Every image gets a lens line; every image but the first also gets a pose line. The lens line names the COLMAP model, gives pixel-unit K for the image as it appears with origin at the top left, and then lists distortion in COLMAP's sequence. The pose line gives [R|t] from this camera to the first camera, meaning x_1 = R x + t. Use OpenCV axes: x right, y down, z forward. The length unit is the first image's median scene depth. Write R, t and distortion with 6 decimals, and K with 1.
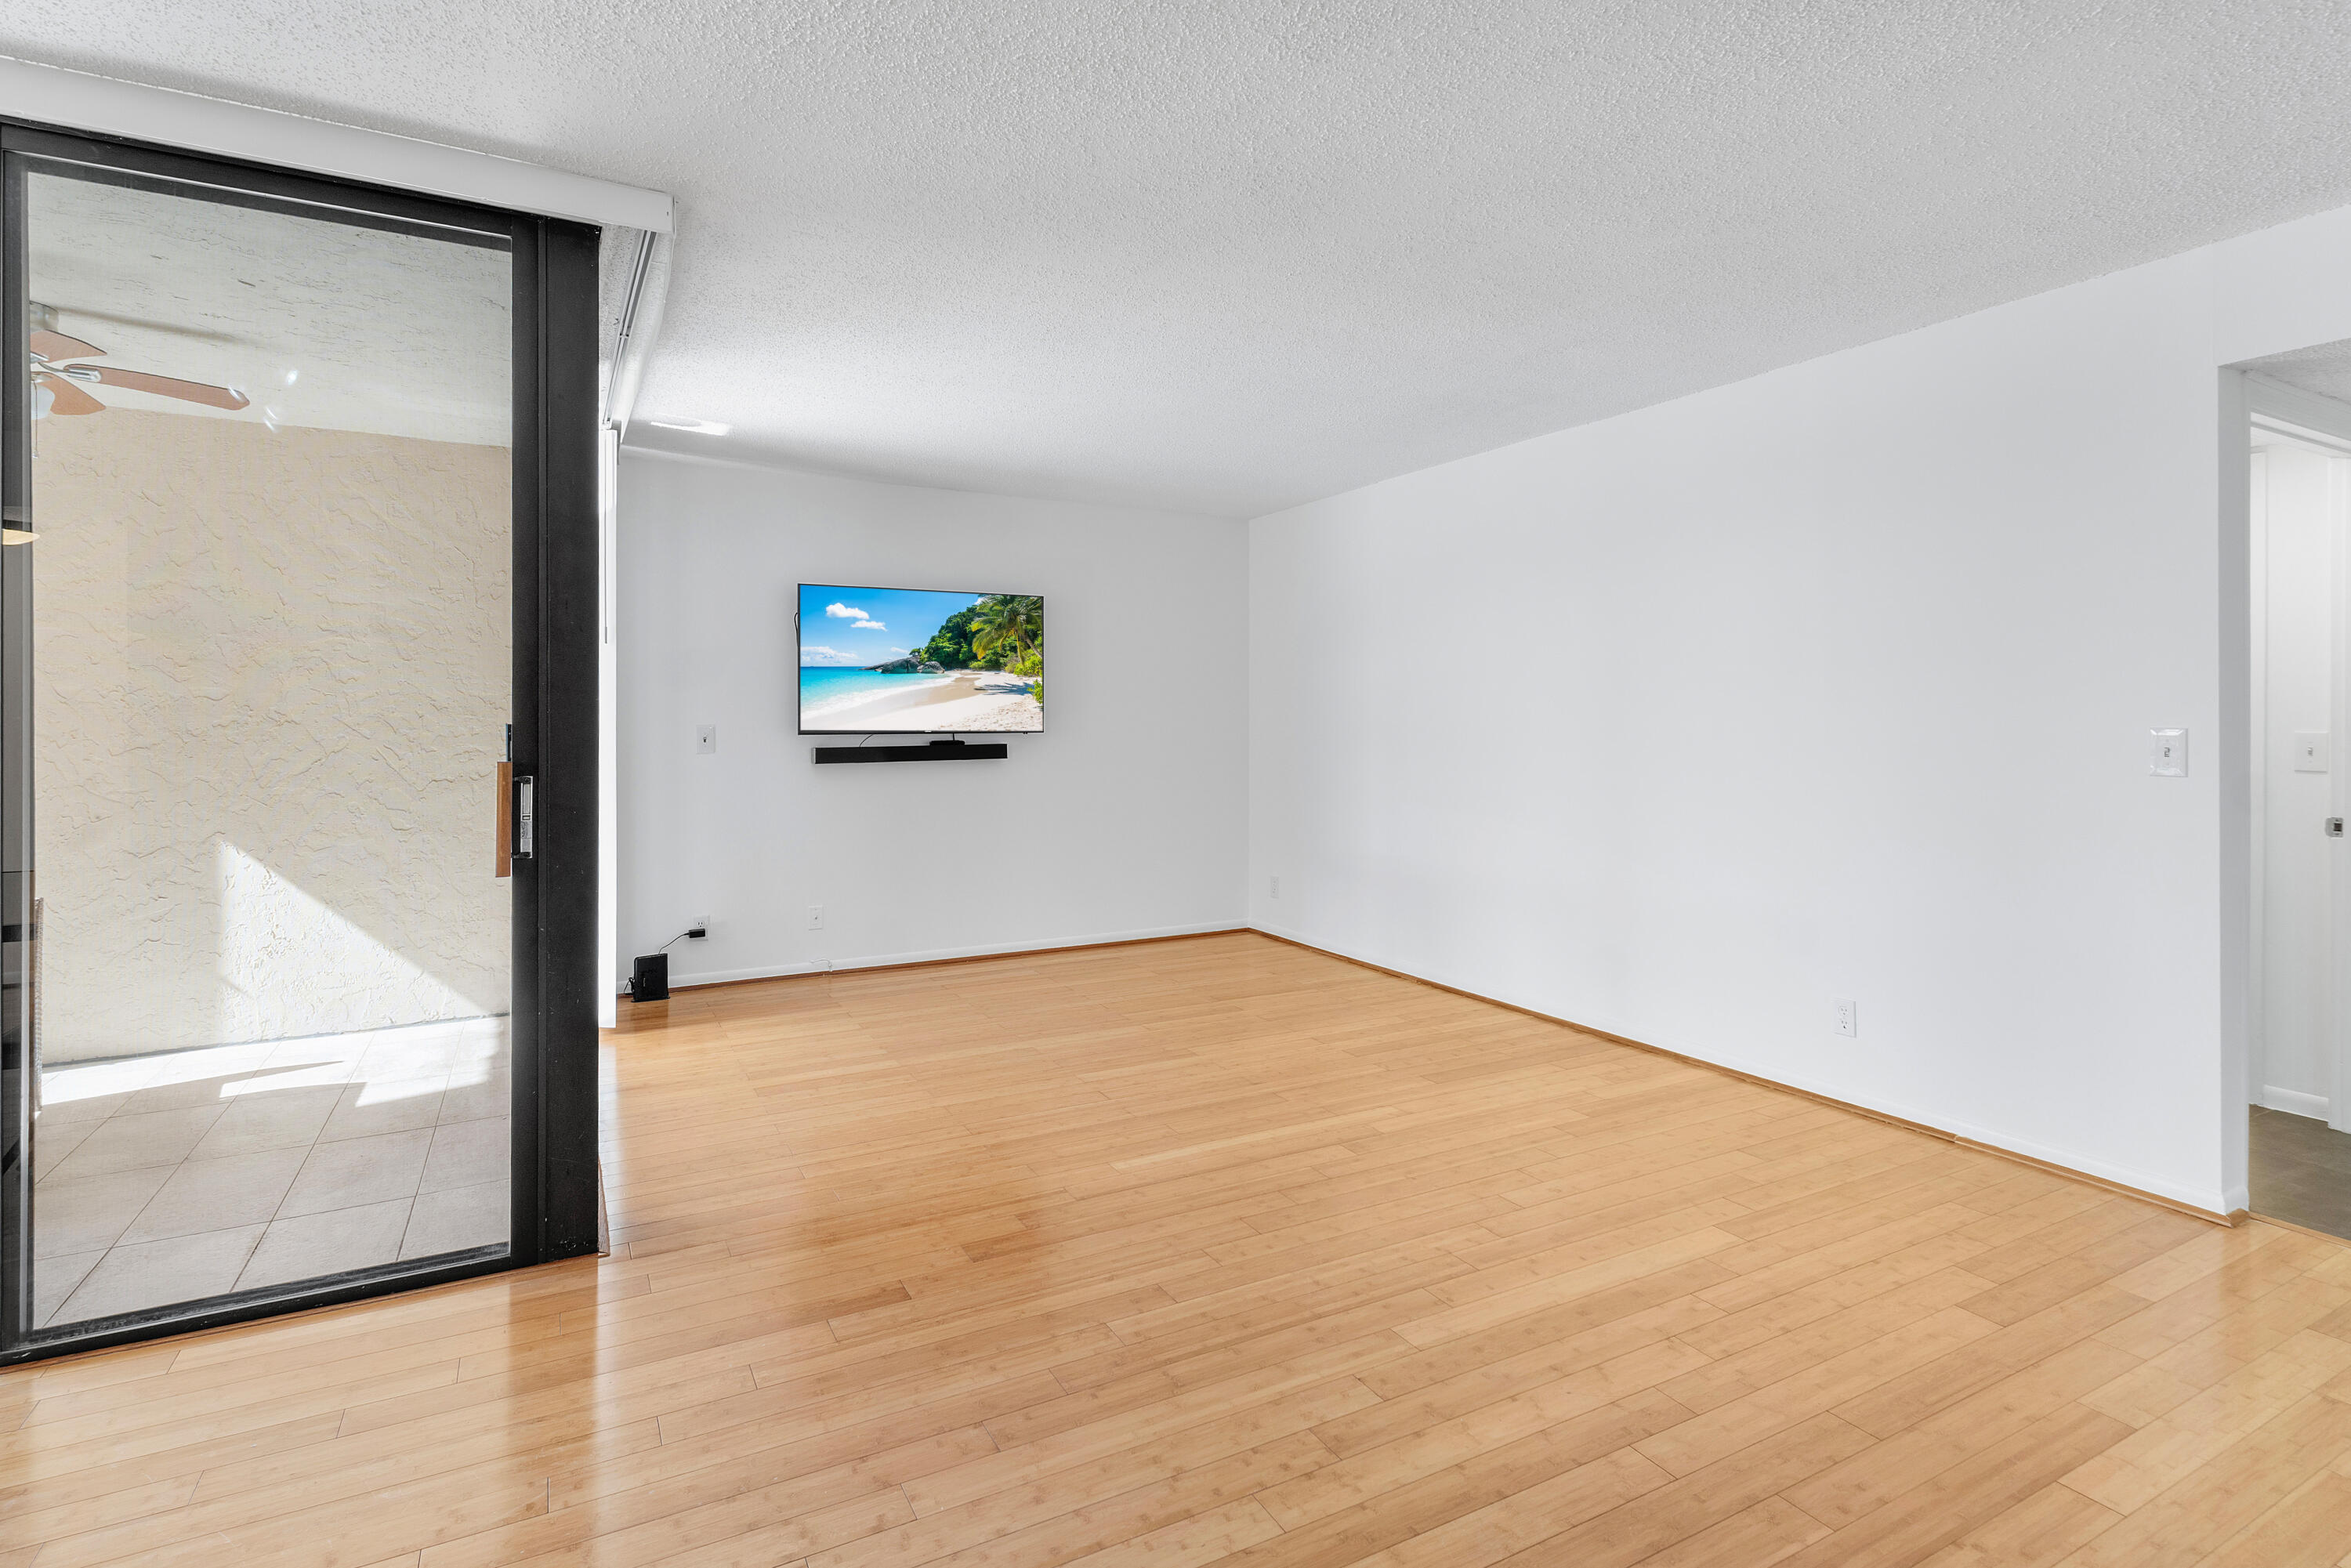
lens RADIAL K [[1195.3, 0, 1183.8], [0, 1195.3, 713.7], [0, 0, 1]] dist [0.002175, 0.000440]
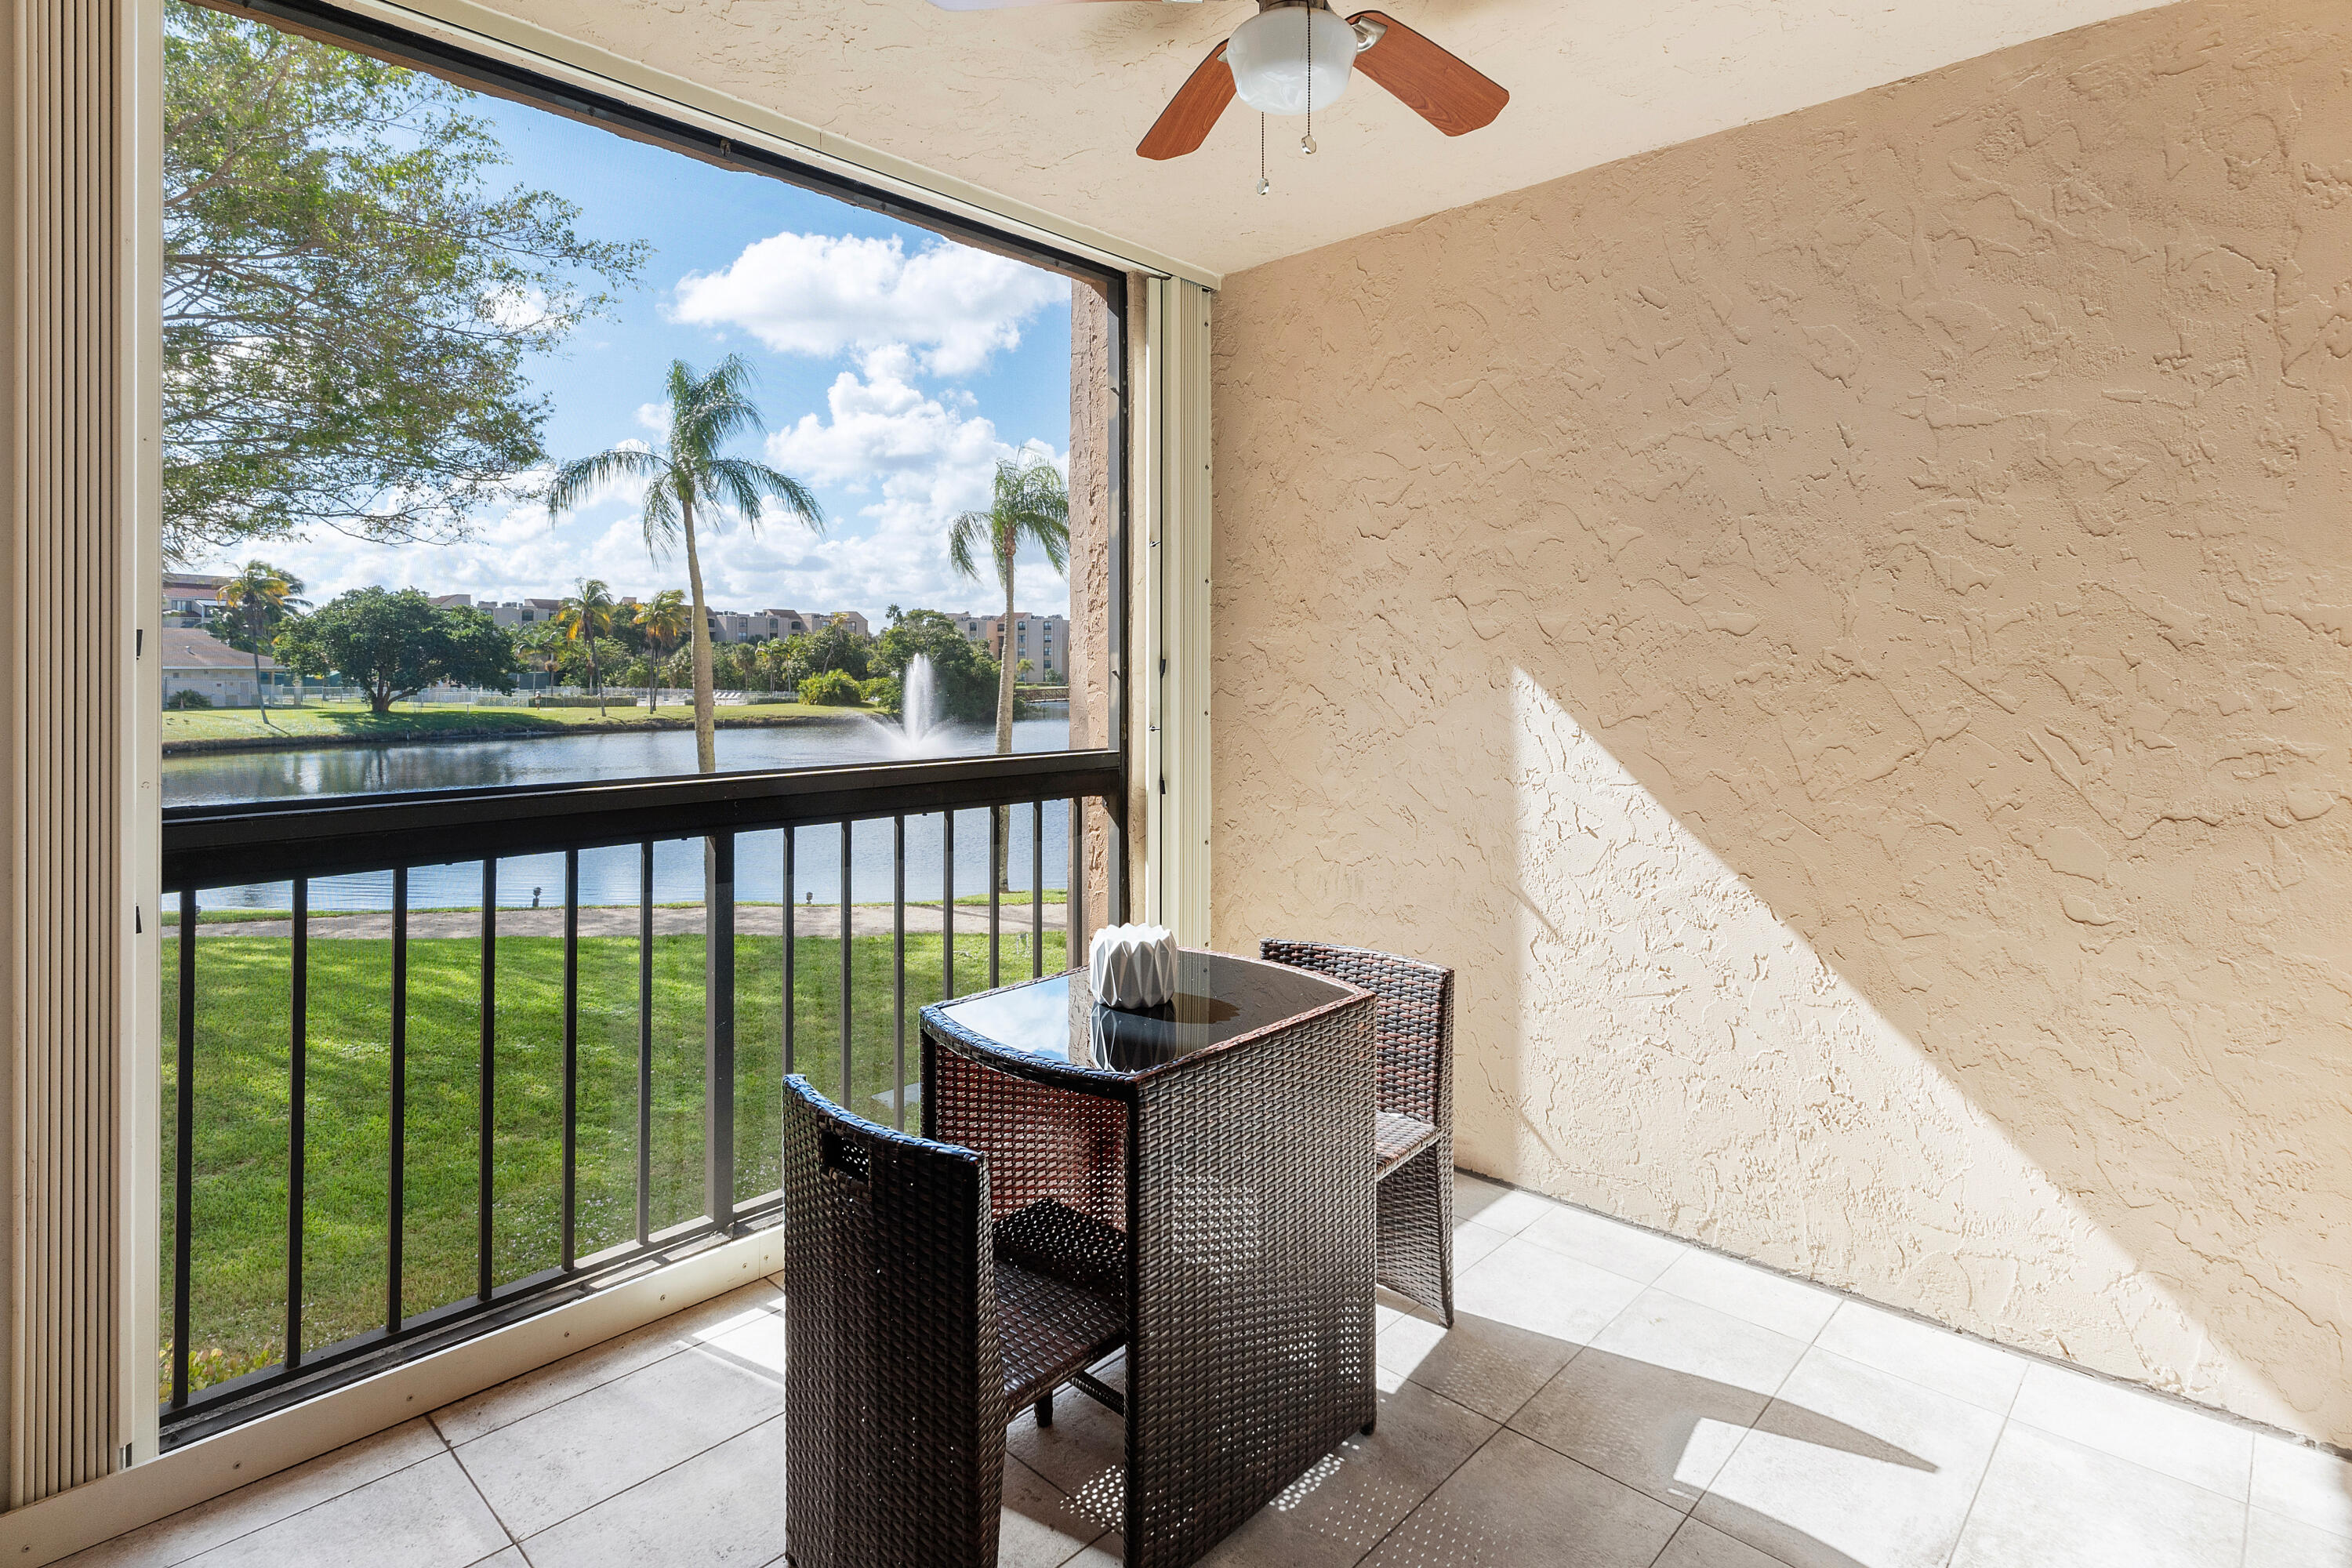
lens RADIAL K [[1169.4, 0, 1217.4], [0, 1169.4, 666.1], [0, 0, 1]] dist [-0.000543, -0.001049]
pose [[0.322209, 0.000625, -0.946668, -0.356485], [0.003613, 0.999992, 0.001890, 0.000974], [0.946662, -0.004029, 0.322204, 0.569129]]
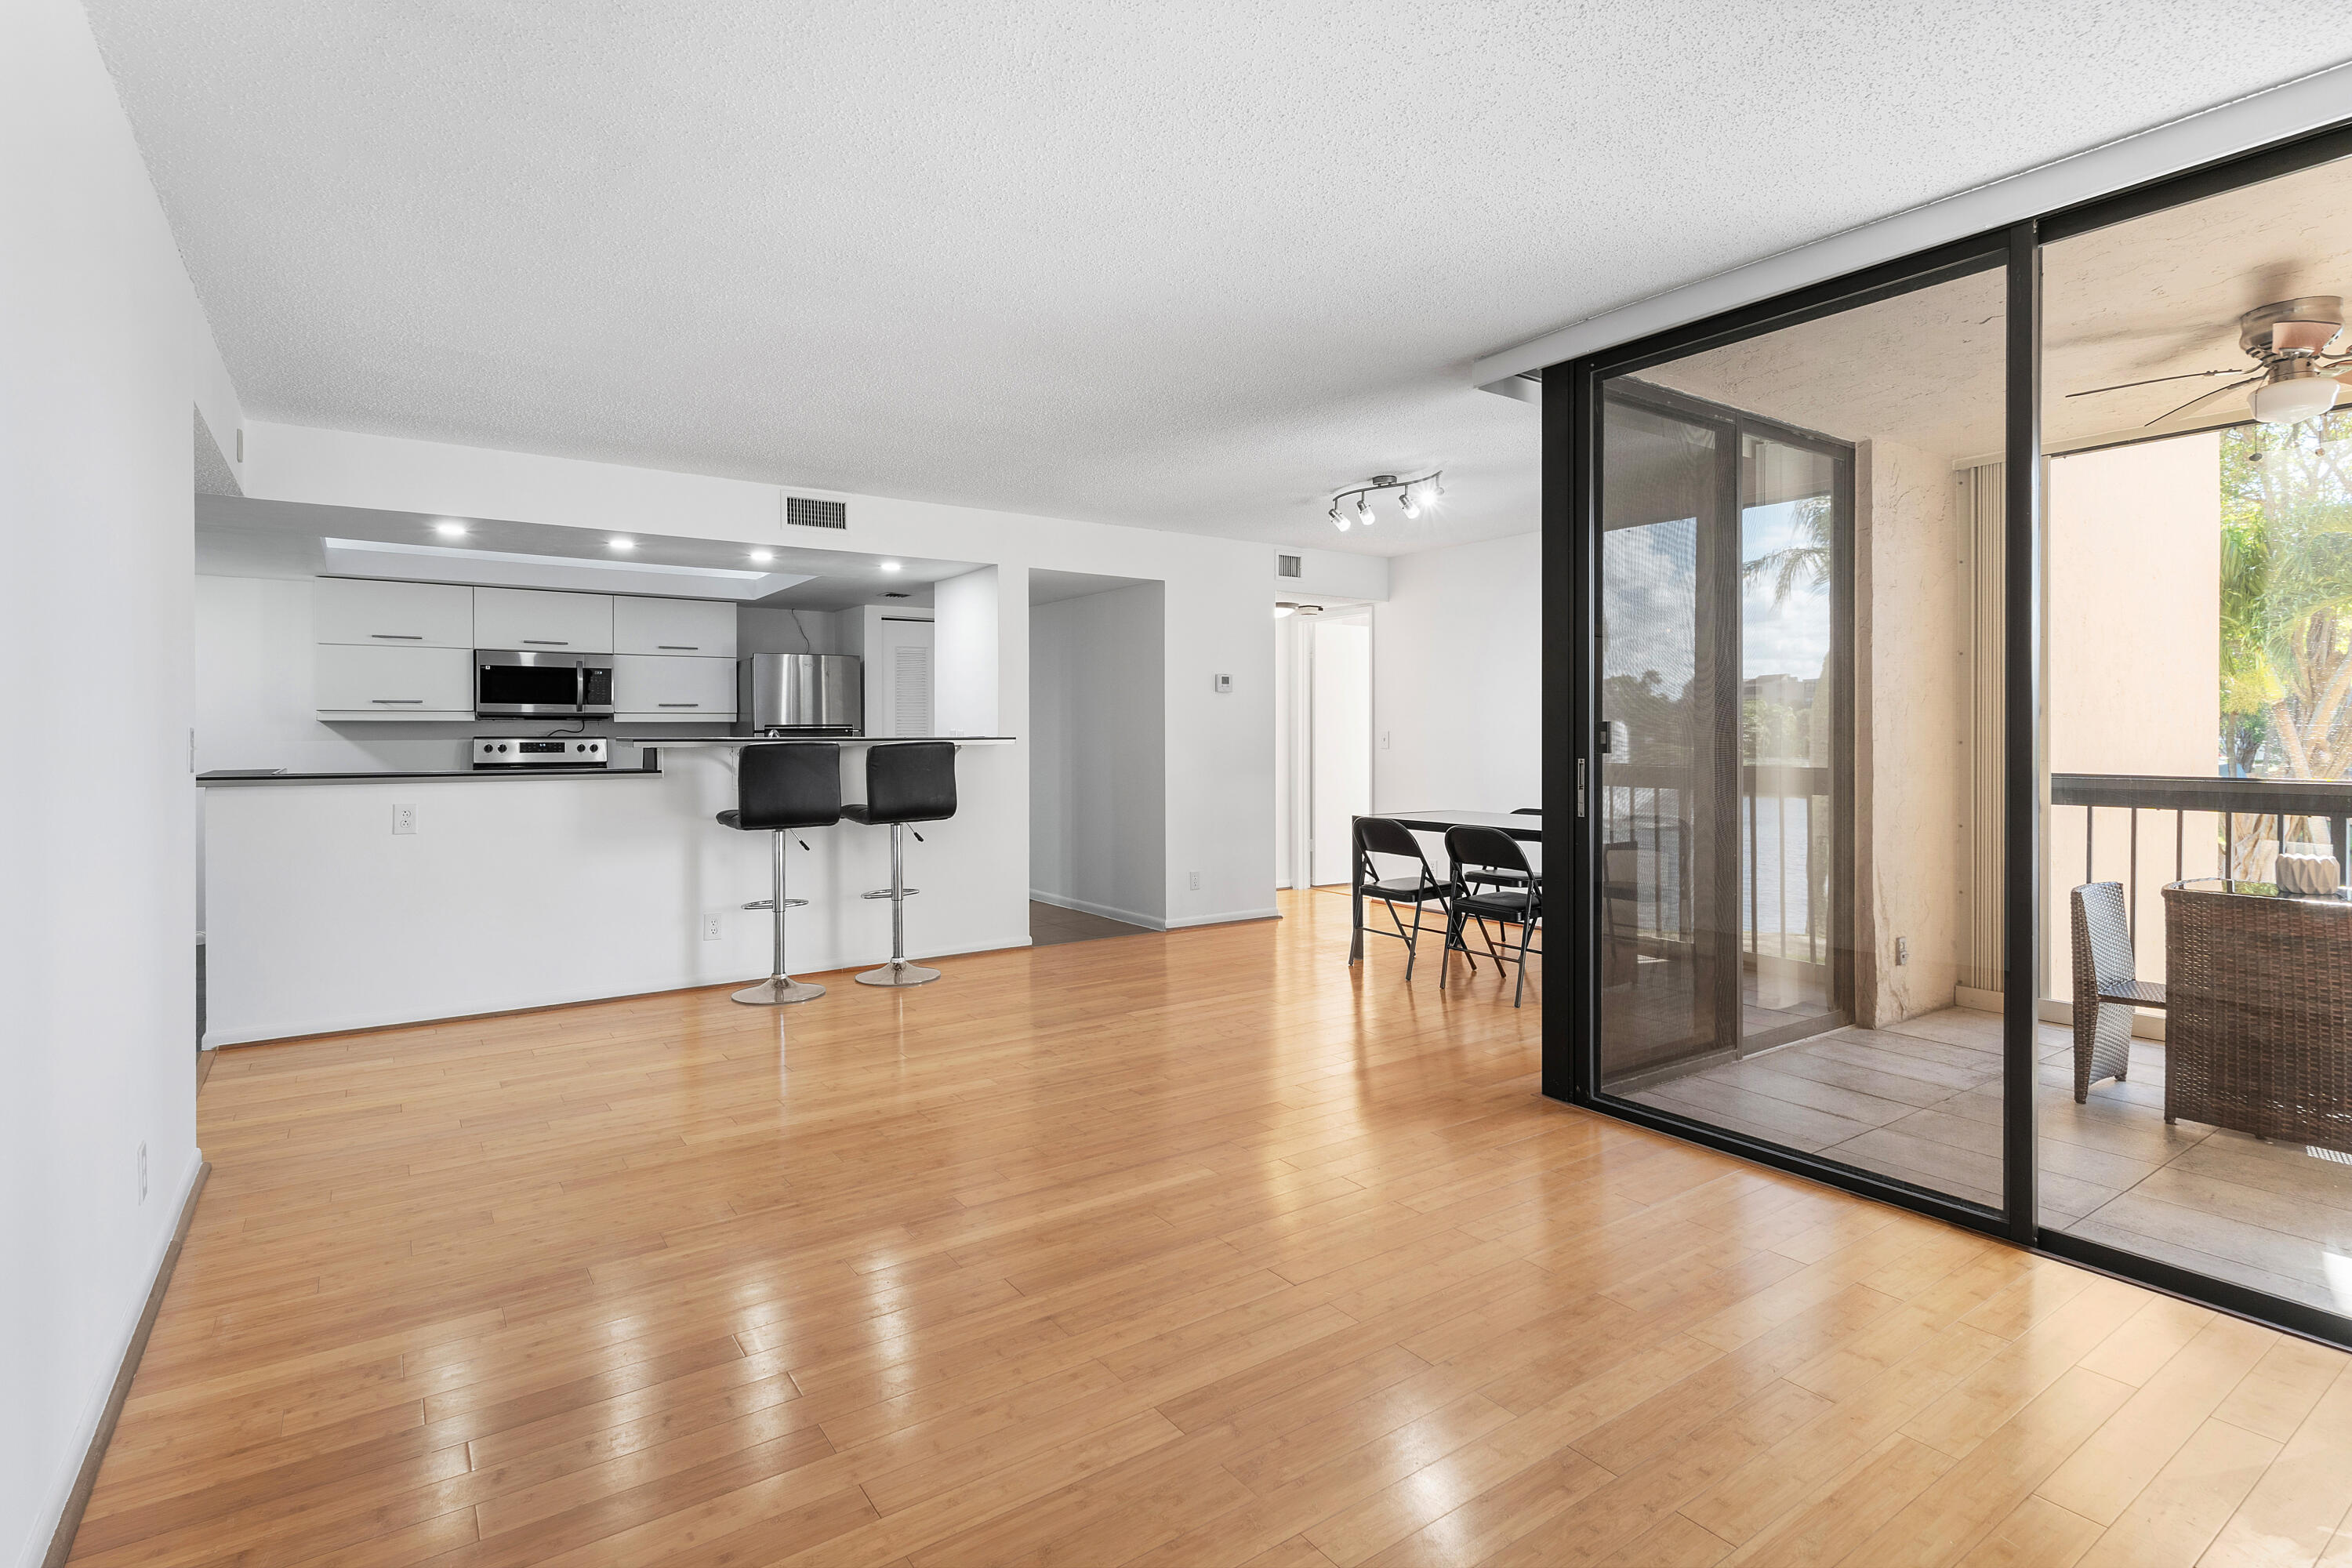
lens RADIAL K [[1116.4, 0, 1153.6], [0, 1116.4, 729.5], [0, 0, 1]] dist [0.032801, 0.000109]
pose [[-0.996417, 0.004328, -0.084466, 0.044949], [0.005028, 0.999955, -0.008083, 0.016191], [0.084427, -0.008479, -0.996394, 1.327829]]
